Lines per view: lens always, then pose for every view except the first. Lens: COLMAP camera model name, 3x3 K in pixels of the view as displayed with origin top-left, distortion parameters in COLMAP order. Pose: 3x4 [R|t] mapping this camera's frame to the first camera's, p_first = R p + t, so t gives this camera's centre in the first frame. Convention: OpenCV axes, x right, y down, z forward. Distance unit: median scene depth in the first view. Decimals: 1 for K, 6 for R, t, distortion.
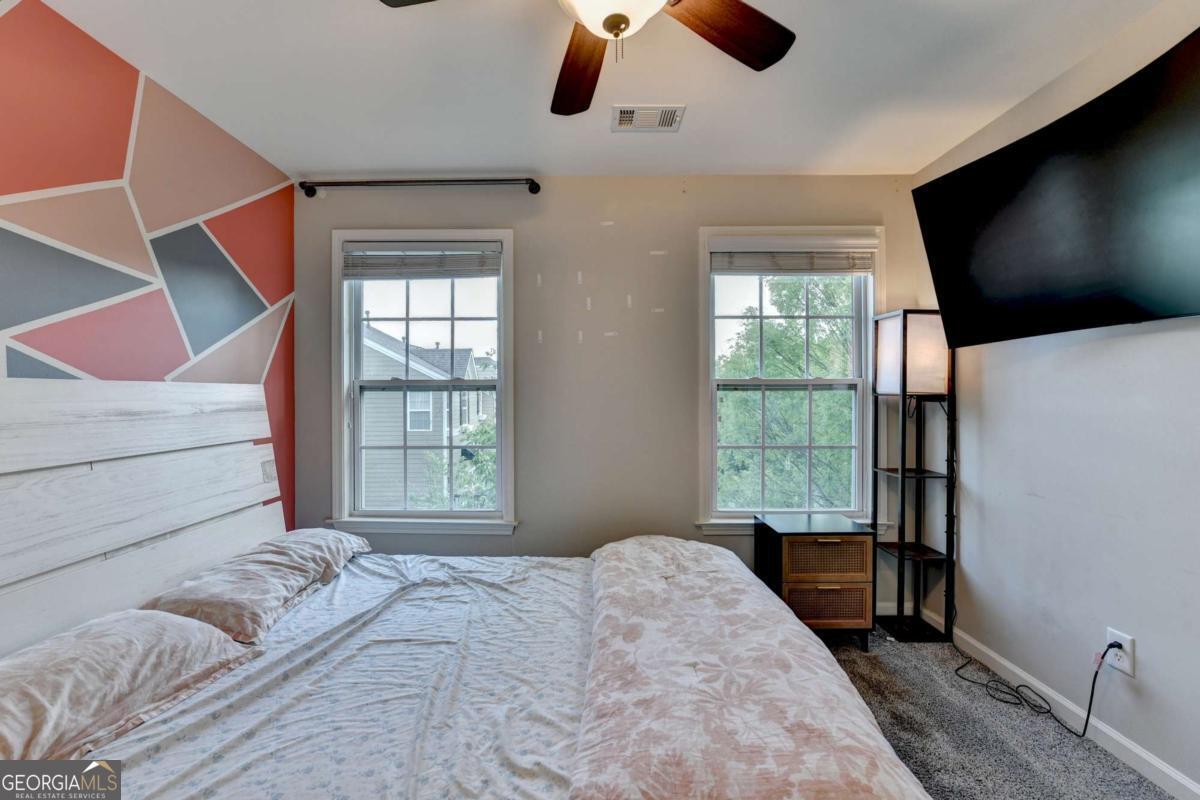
lens RADIAL K [[482.5, 0, 600.0], [0, 482.5, 400.0], [0, 0, 1]] dist [-0.018804, -0.000337]
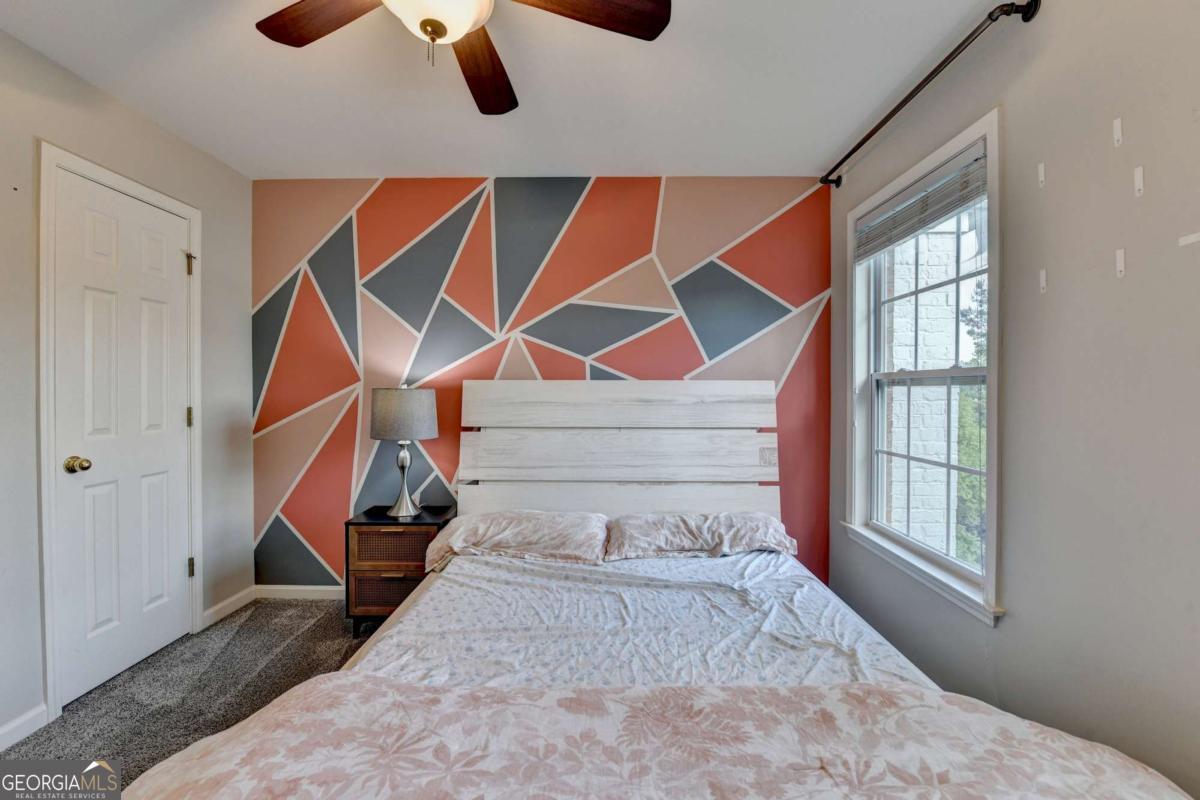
lens RADIAL K [[502.5, 0, 598.6], [0, 502.5, 402.2], [0, 0, 1]] dist [-0.016533, -0.000091]
pose [[-0.009277, 0.027848, -0.999569, 0.631389], [-0.013730, 0.999514, 0.027974, -0.010716], [0.999863, 0.013984, -0.008890, 0.772841]]
